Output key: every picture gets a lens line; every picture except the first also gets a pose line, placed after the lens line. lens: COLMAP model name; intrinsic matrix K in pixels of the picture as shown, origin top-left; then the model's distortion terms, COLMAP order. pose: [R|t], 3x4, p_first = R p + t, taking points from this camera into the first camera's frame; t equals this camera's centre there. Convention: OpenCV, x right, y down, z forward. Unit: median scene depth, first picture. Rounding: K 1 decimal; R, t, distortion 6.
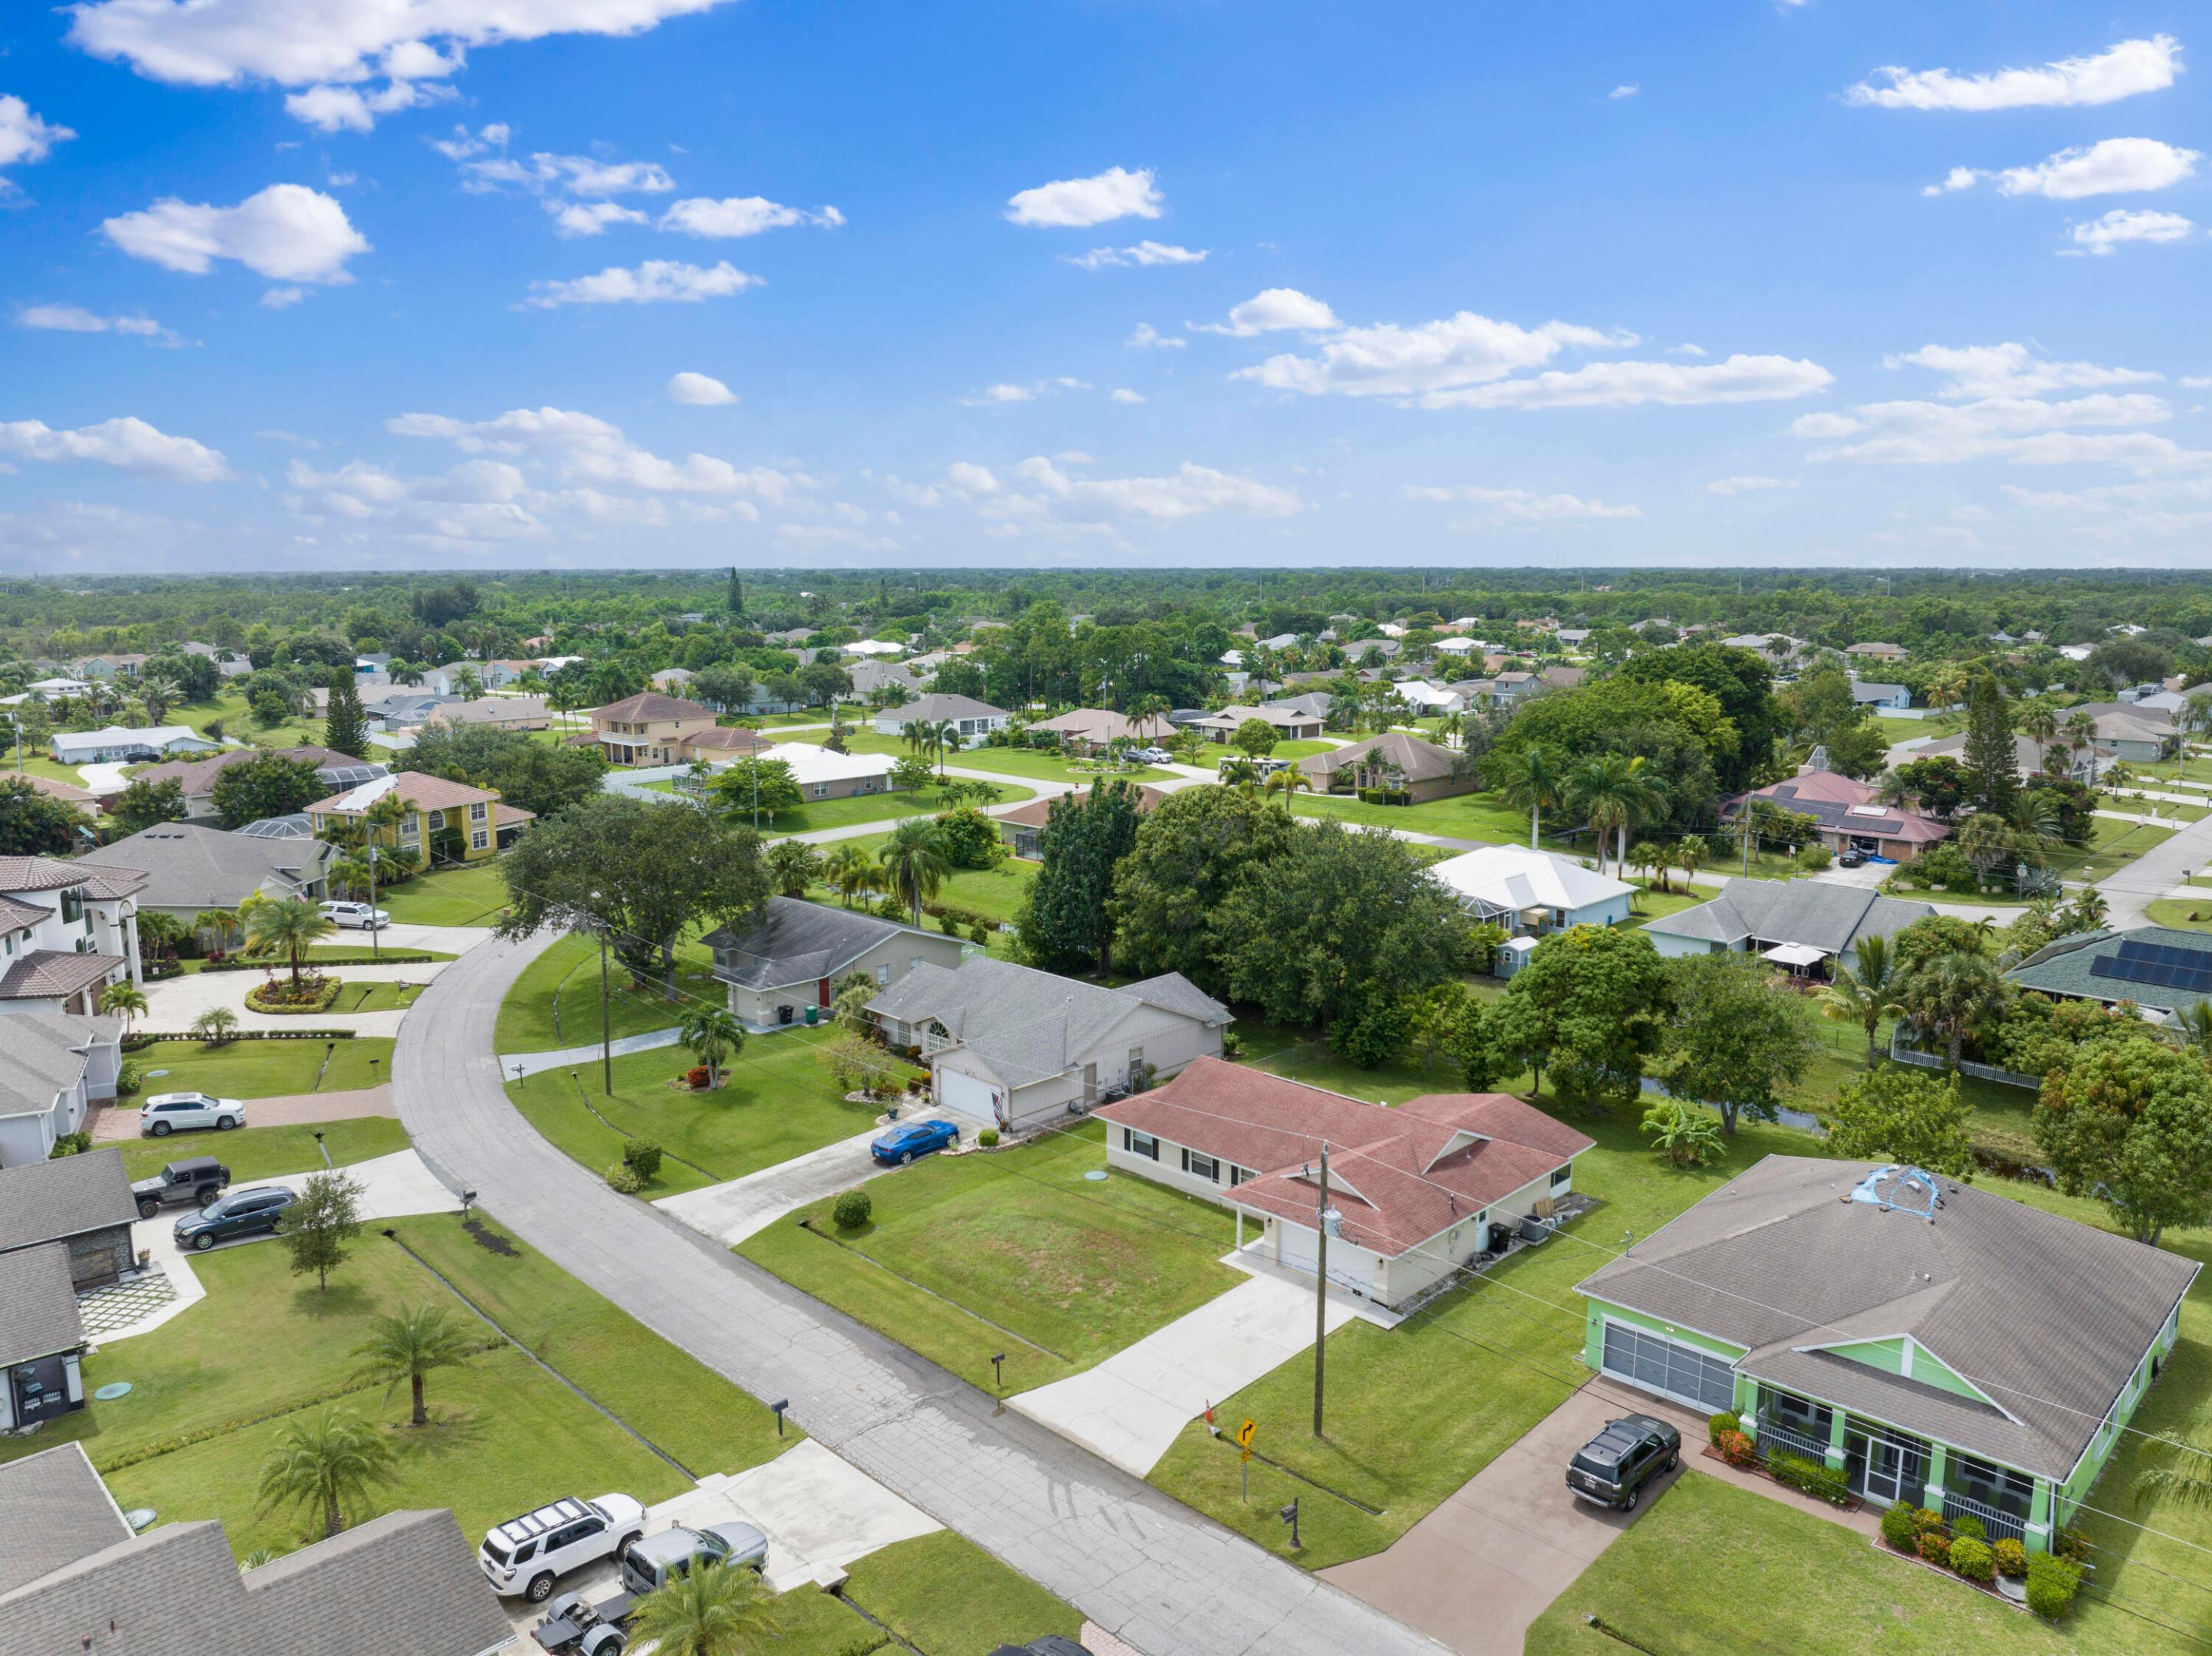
lens RADIAL K [[1554.1, 0, 1109.8], [0, 1554.1, 812.6], [0, 0, 1]] dist [-0.022511, -0.023792]
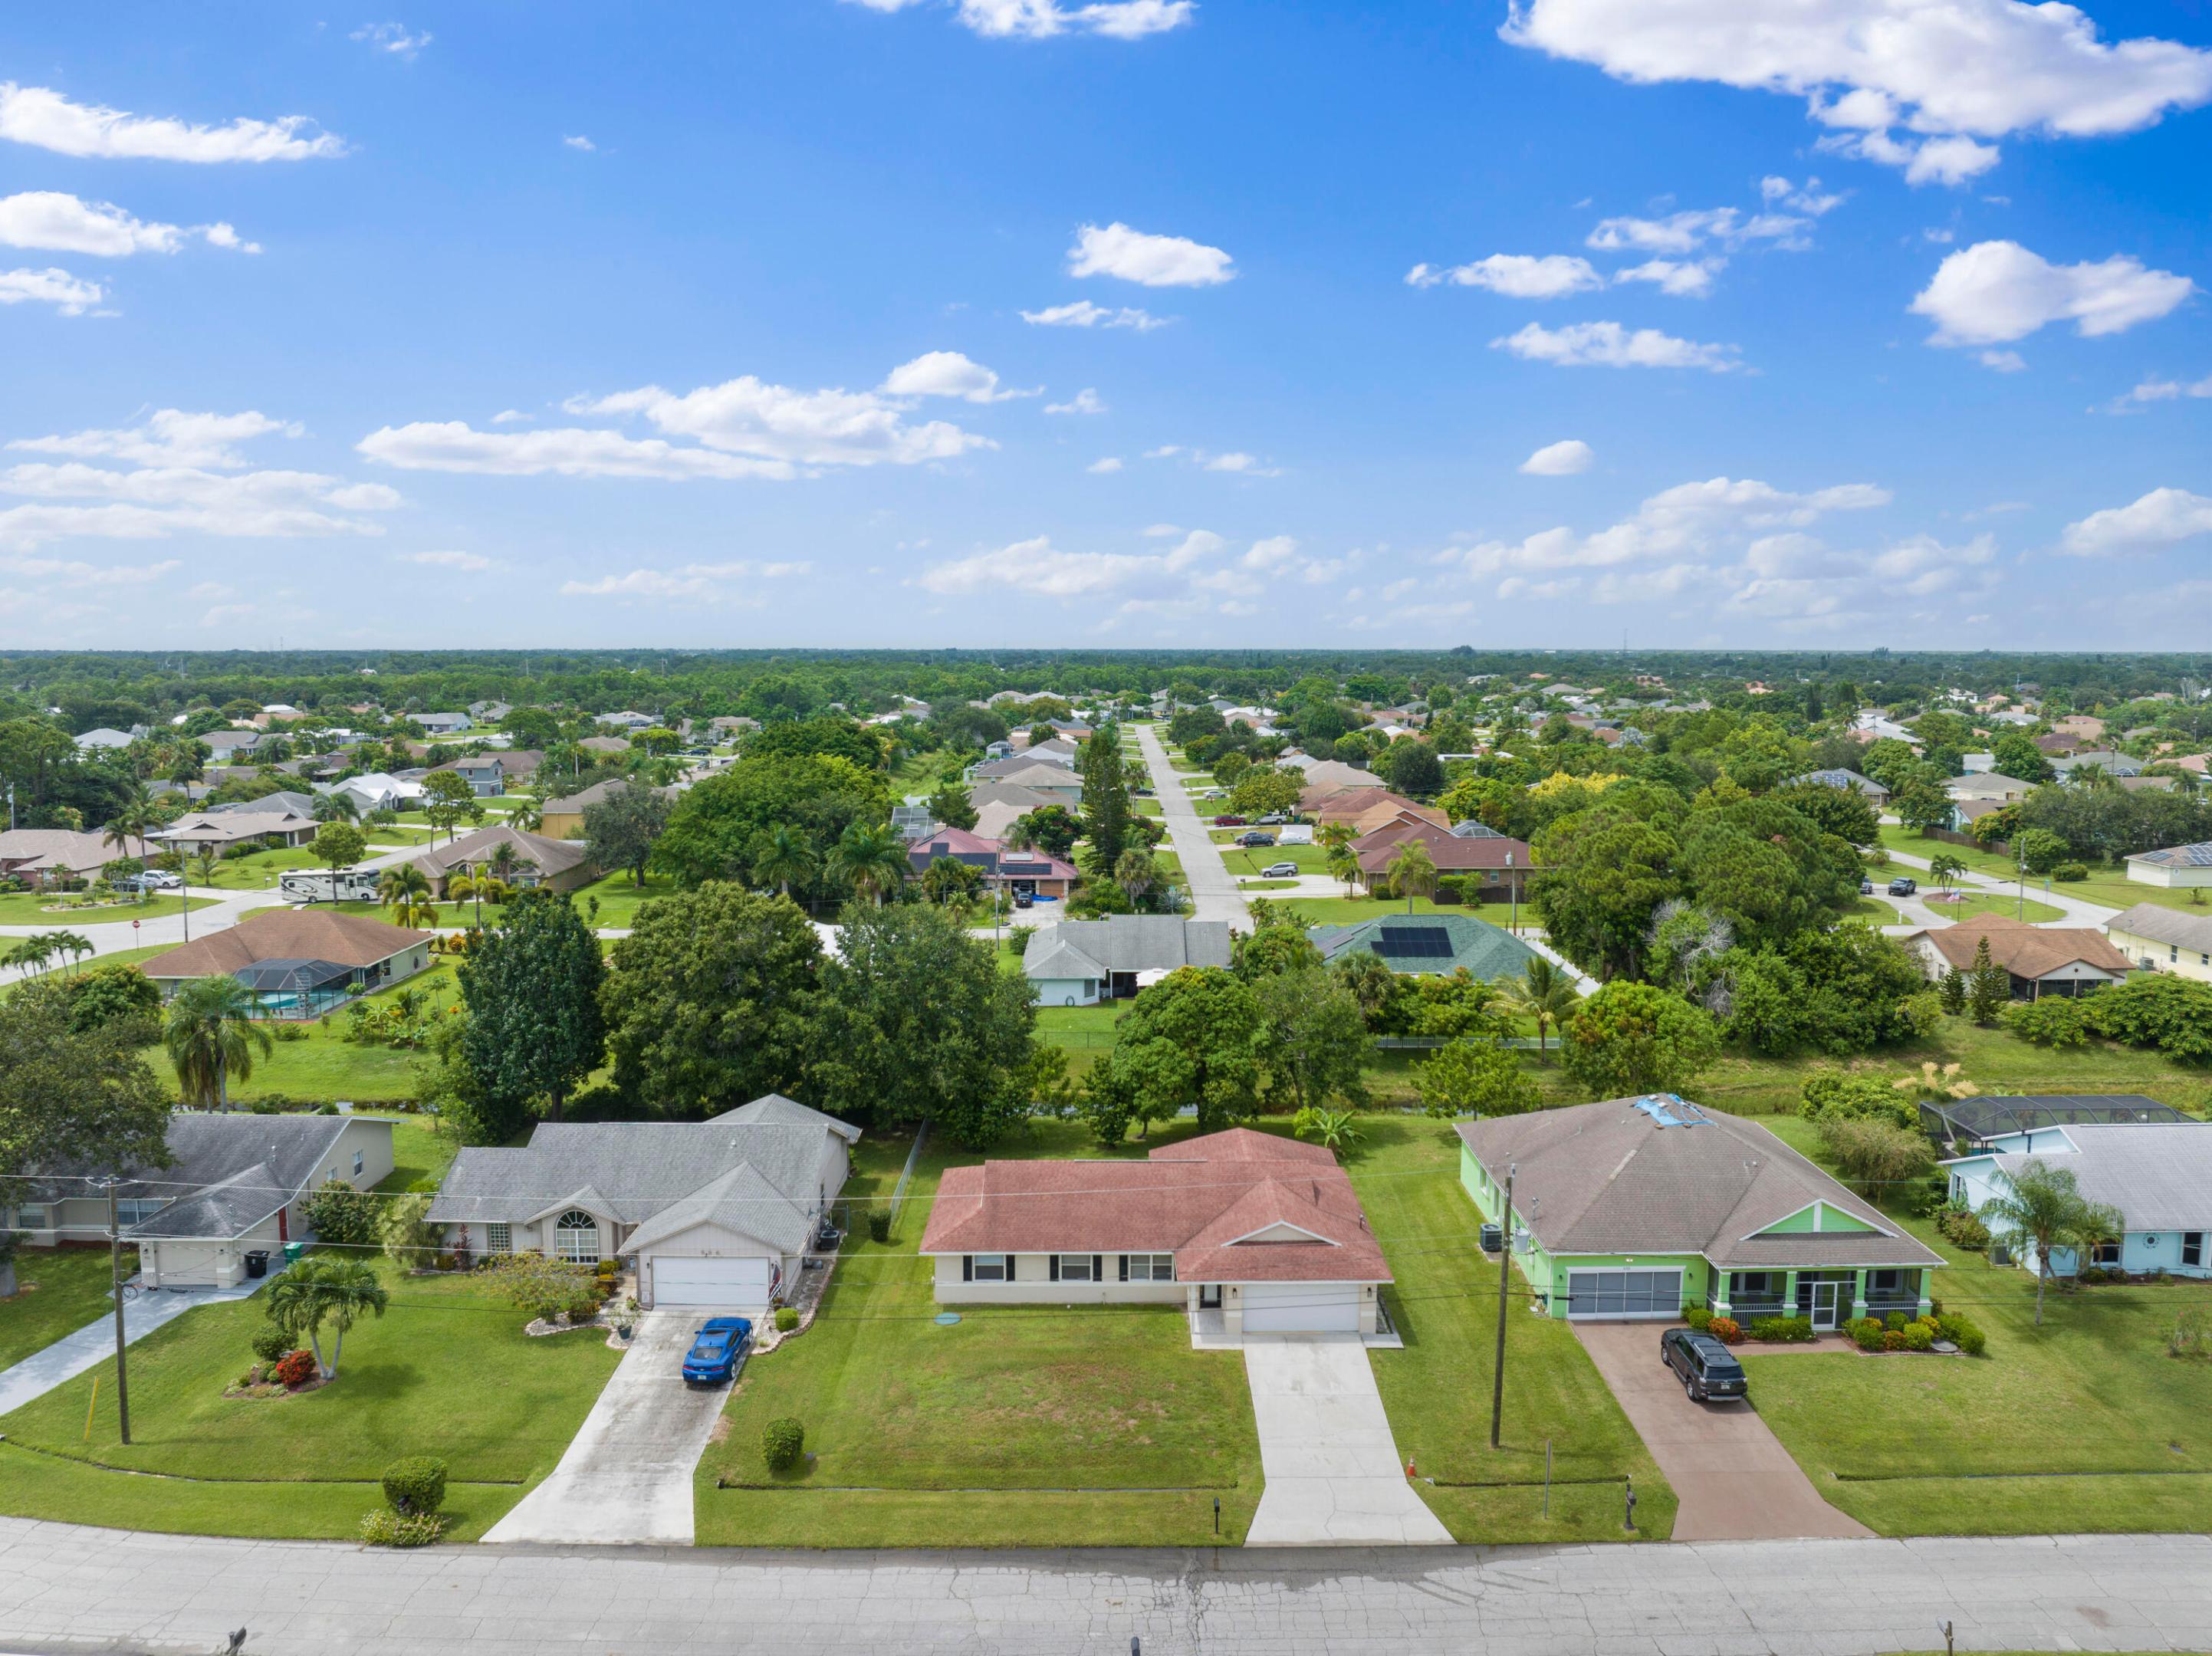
lens RADIAL K [[1551.8, 0, 1110.7], [0, 1551.8, 798.8], [0, 0, 1]] dist [-0.005351, -0.067933]
pose [[0.707235, -0.065591, 0.703929, -0.576455], [0.108323, 0.993984, -0.016214, -0.039358], [-0.698631, 0.087719, 0.710085, 0.292787]]
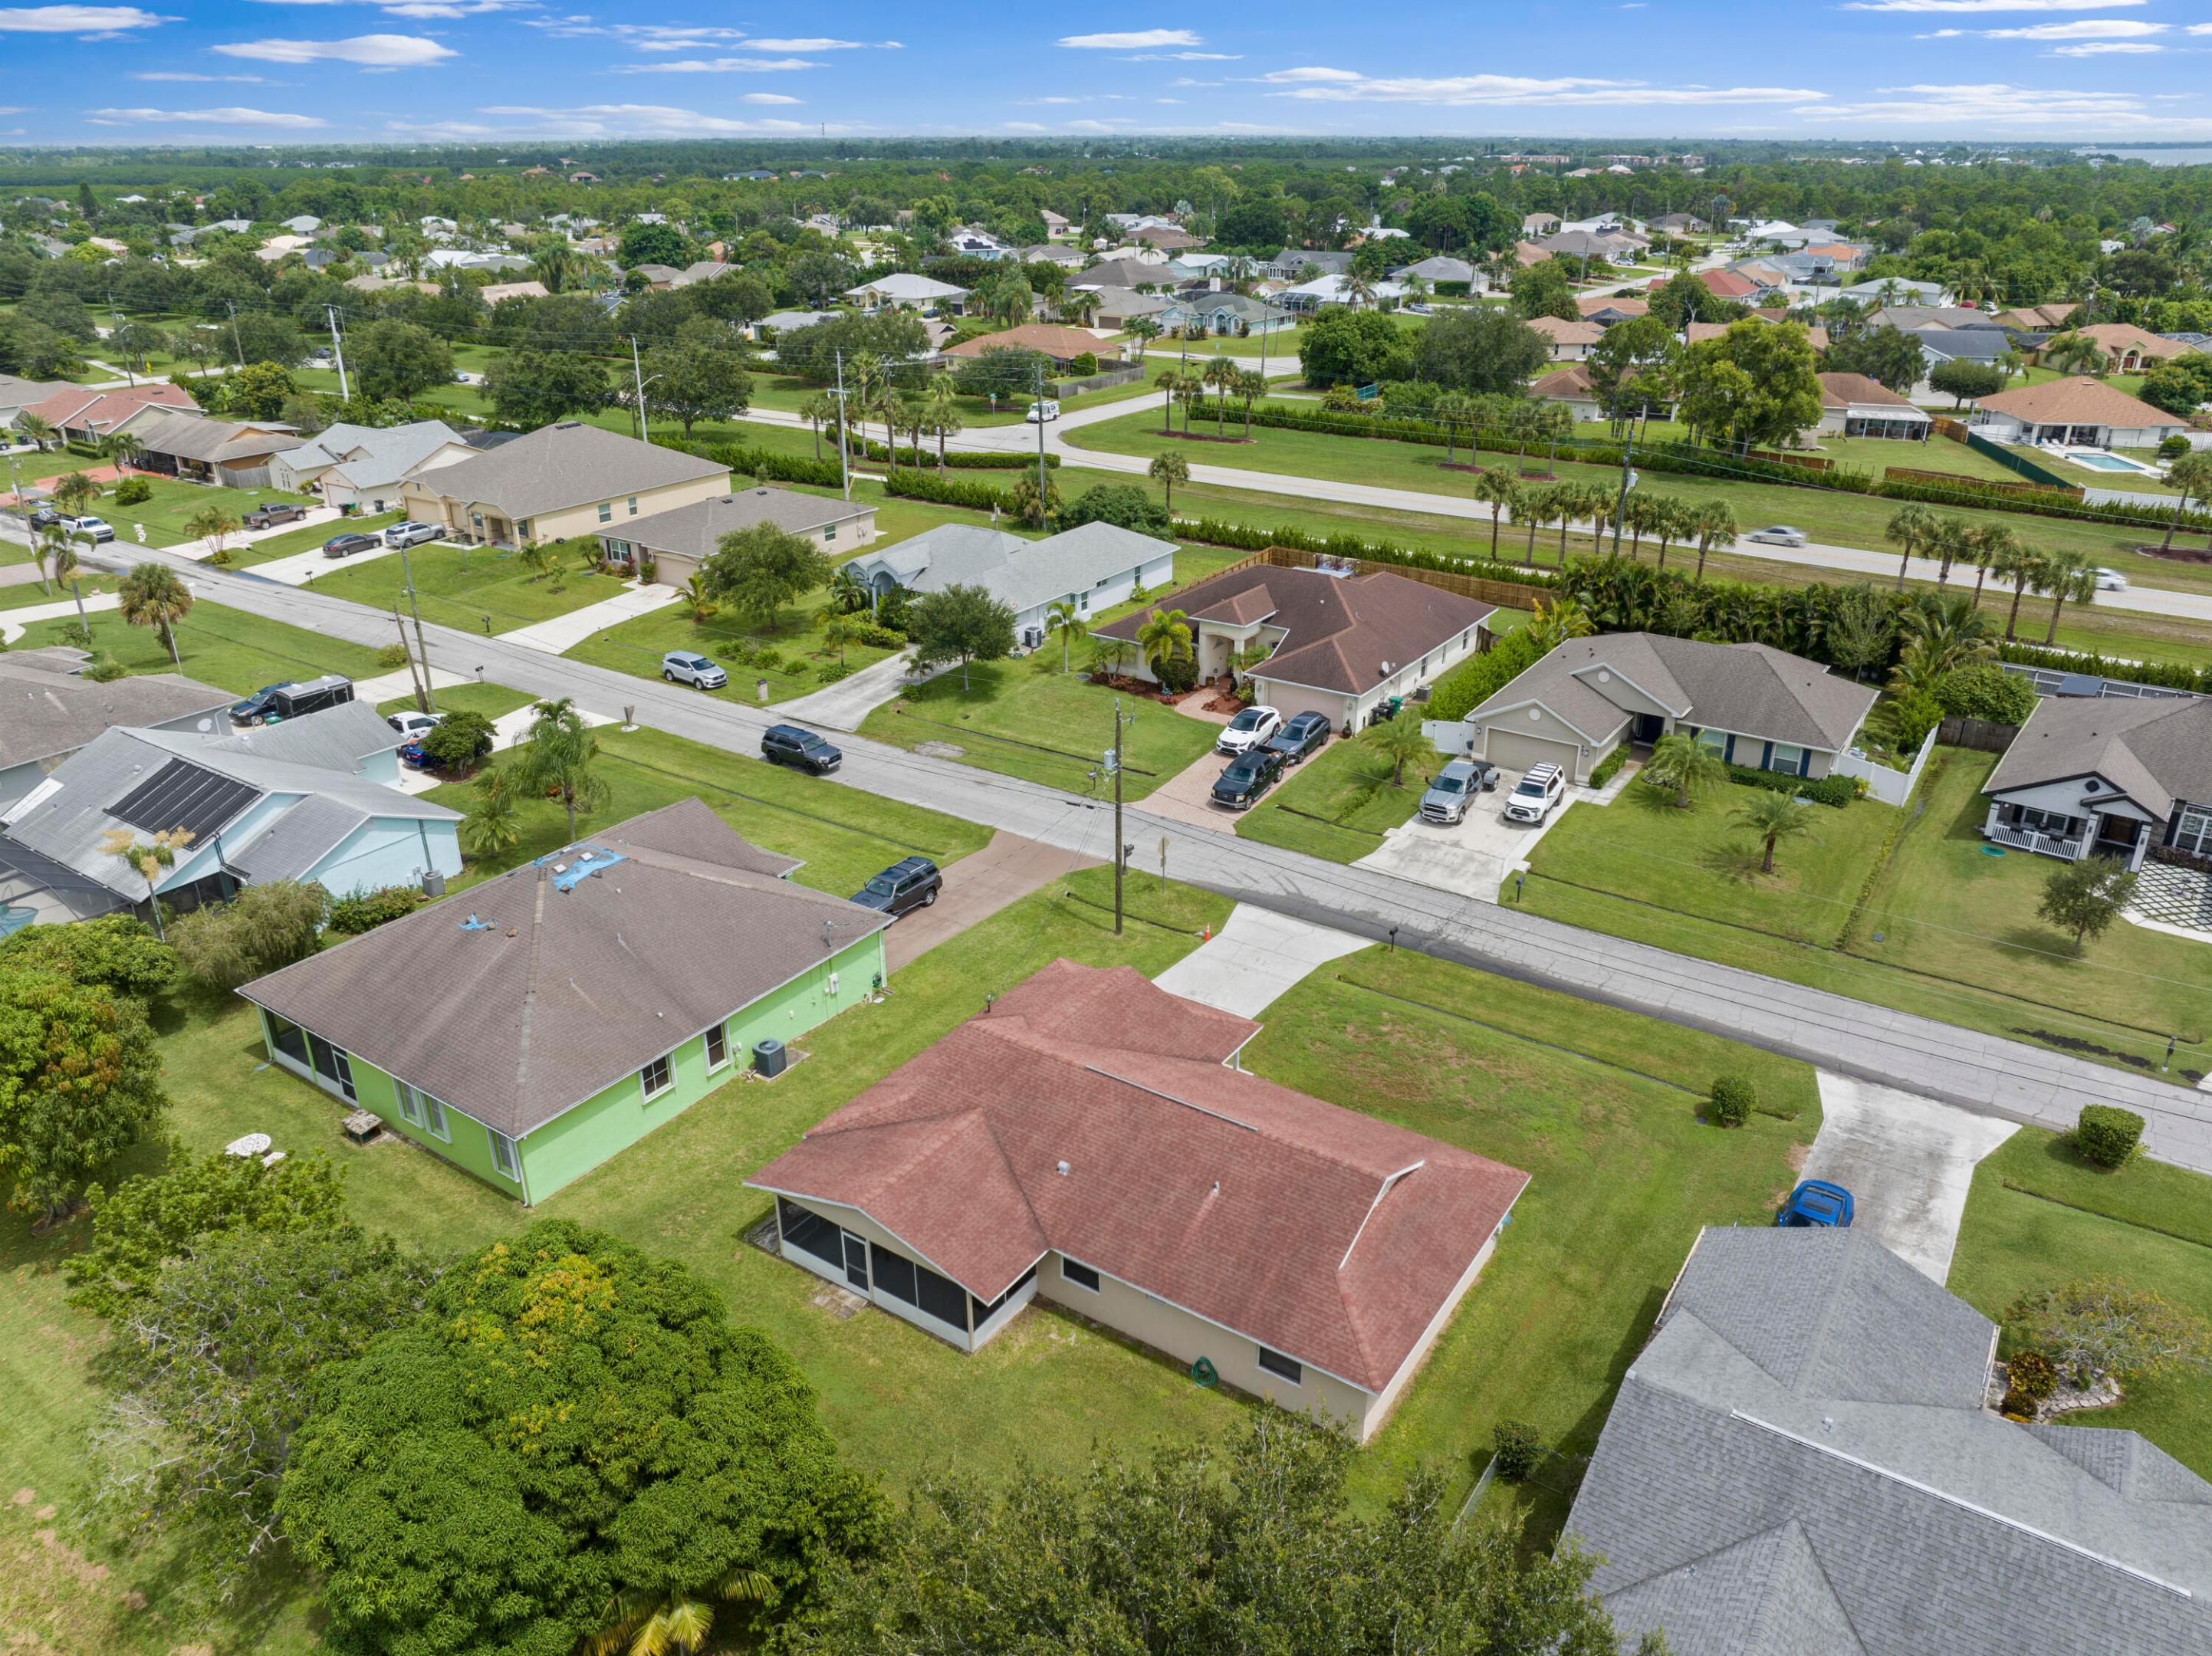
lens RADIAL K [[1554.1, 0, 1109.8], [0, 1554.1, 812.6], [0, 0, 1]] dist [-0.022511, -0.023792]
pose [[-0.981905, 0.085826, -0.168807, 0.260617], [-0.018913, 0.842501, 0.538362, -0.279314], [0.188425, 0.531814, -0.825633, 1.497141]]
